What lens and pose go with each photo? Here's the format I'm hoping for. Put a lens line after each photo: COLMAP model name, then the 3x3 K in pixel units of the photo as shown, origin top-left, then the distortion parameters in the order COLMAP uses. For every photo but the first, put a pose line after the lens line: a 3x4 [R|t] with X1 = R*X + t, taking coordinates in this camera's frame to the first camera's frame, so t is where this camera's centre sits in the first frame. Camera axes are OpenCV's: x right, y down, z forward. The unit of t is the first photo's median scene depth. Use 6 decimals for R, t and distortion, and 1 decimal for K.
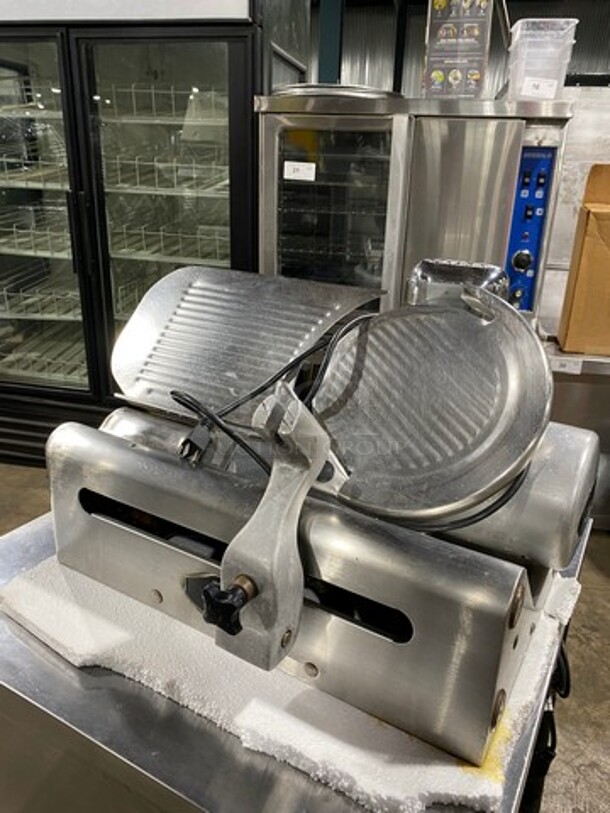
lens RADIAL K [[611.6, 0, 310.1], [0, 611.6, 406.0], [0, 0, 1]] dist [-0.005097, -0.002065]
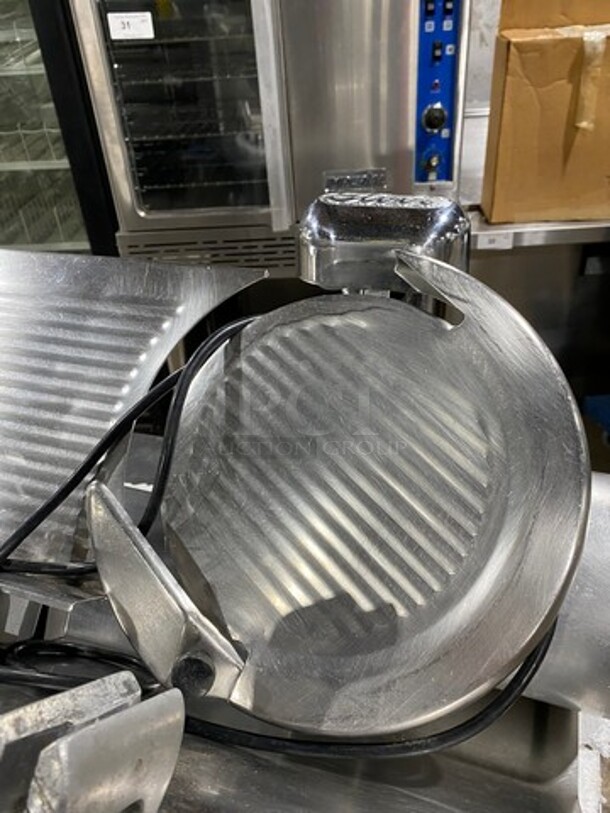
lens RADIAL K [[611.6, 0, 310.1], [0, 611.6, 406.0], [0, 0, 1]] dist [-0.005097, -0.002065]
pose [[0.978728, -0.174767, 0.107461, 0.034501], [0.148047, 0.964246, 0.219801, -0.073639], [-0.142032, -0.199216, 0.969608, 0.169762]]
